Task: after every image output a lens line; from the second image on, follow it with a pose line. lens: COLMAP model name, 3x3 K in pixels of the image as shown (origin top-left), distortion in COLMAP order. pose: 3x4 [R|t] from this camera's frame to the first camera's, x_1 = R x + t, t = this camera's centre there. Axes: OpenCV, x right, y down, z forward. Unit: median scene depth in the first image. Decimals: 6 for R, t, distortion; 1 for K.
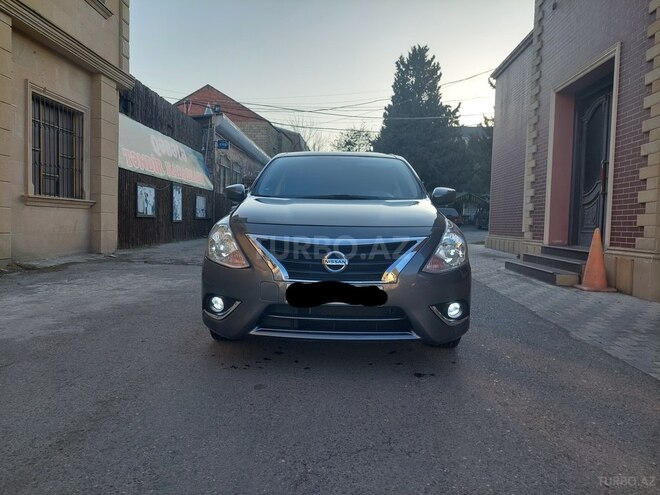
lens RADIAL K [[478.3, 0, 330.0], [0, 478.3, 247.5], [0, 0, 1]] dist [0.053245, -0.054148]
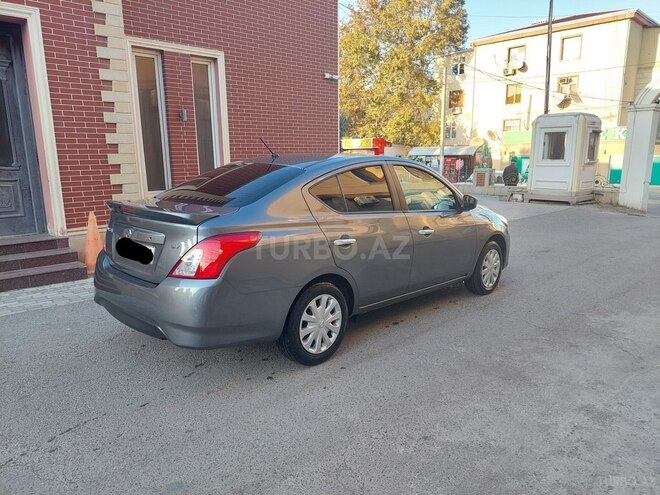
lens RADIAL K [[471.0, 0, 324.1], [0, 471.0, 251.8], [0, 0, 1]] dist [0.050310, -0.041860]
pose [[-0.726125, -0.157855, 0.669197, -0.337835], [0.025792, 0.966349, 0.255937, -0.139438], [-0.687079, 0.203102, -0.697619, 0.956766]]
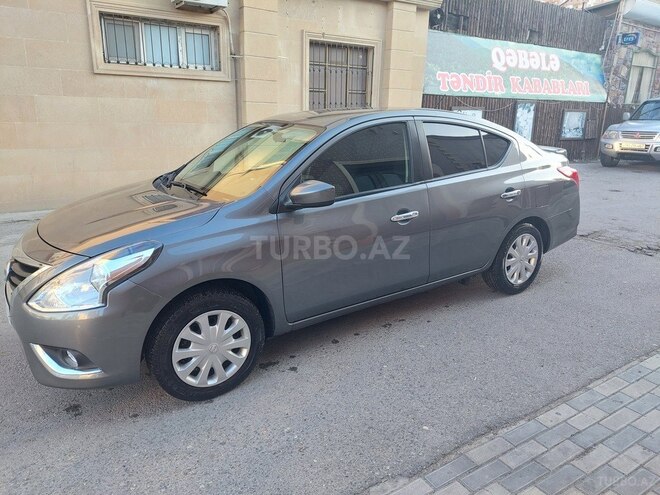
lens RADIAL K [[479.3, 0, 328.4], [0, 479.3, 245.7], [0, 0, 1]] dist [0.052189, -0.049167]
pose [[0.573533, 0.207124, -0.792565, 0.361821], [-0.047291, 0.974265, 0.220387, -0.084102], [0.817816, -0.088918, 0.568569, 0.286437]]
